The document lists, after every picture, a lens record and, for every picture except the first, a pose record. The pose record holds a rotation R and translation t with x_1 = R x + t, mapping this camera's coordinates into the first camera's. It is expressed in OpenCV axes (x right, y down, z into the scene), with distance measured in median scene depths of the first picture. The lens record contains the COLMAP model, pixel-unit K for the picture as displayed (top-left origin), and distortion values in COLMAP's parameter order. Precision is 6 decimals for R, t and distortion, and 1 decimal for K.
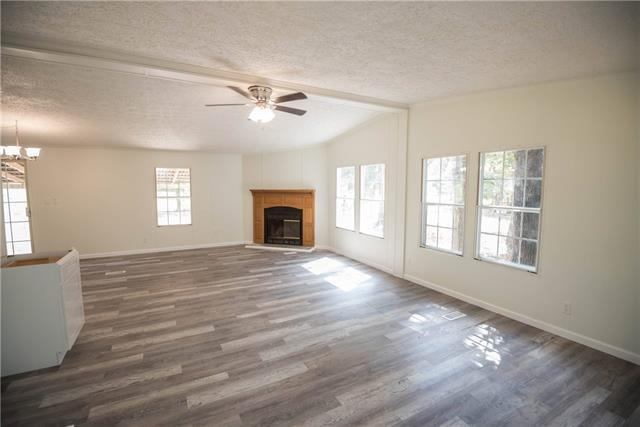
lens RADIAL K [[292.1, 0, 320.0], [0, 292.1, 213.5], [0, 0, 1]] dist [-0.026032, -0.000319]
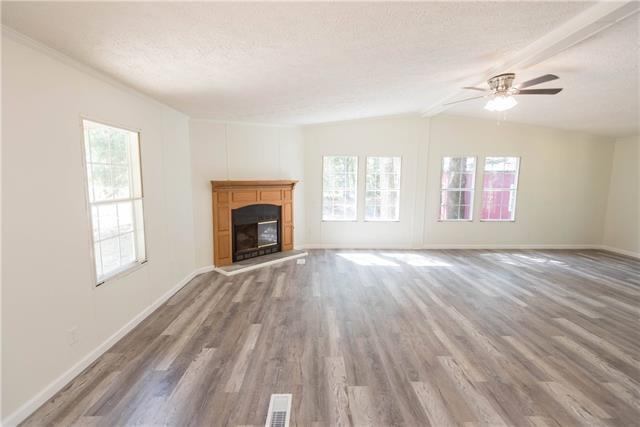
lens RADIAL K [[285.5, 0, 320.0], [0, 285.5, 213.5], [0, 0, 1]] dist [0.008451, -0.000088]
pose [[0.454743, -0.109644, 0.883848, -1.120496], [0.074175, 0.993608, 0.085096, -0.082245], [-0.887529, 0.026863, 0.459969, 0.891781]]
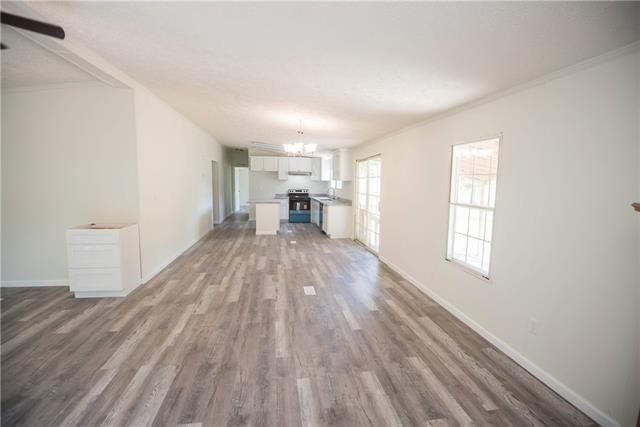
lens RADIAL K [[292.1, 0, 320.0], [0, 292.1, 213.5], [0, 0, 1]] dist [-0.026032, -0.000319]
pose [[-0.334921, 0.101688, -0.936743, 0.005478], [-0.101115, 0.984540, 0.143029, -0.134803], [0.936805, 0.142622, -0.319461, 1.430490]]
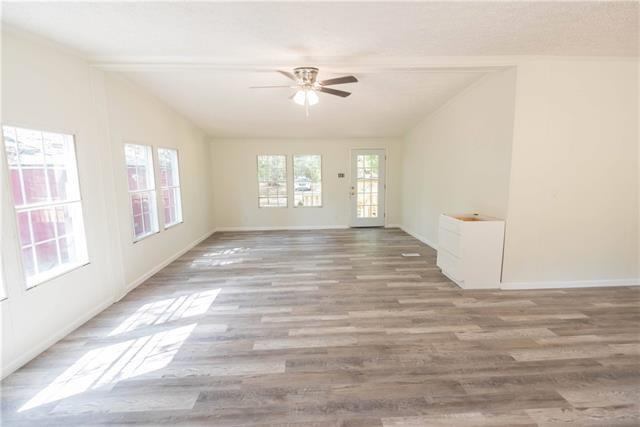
lens RADIAL K [[296.3, 0, 320.0], [0, 296.3, 213.5], [0, 0, 1]] dist [0.014669, -0.009847]
pose [[-0.900508, -0.054196, 0.431449, -0.553718], [0.052188, 0.971561, 0.230968, -0.153869], [-0.431697, 0.230505, -0.872070, 1.549193]]
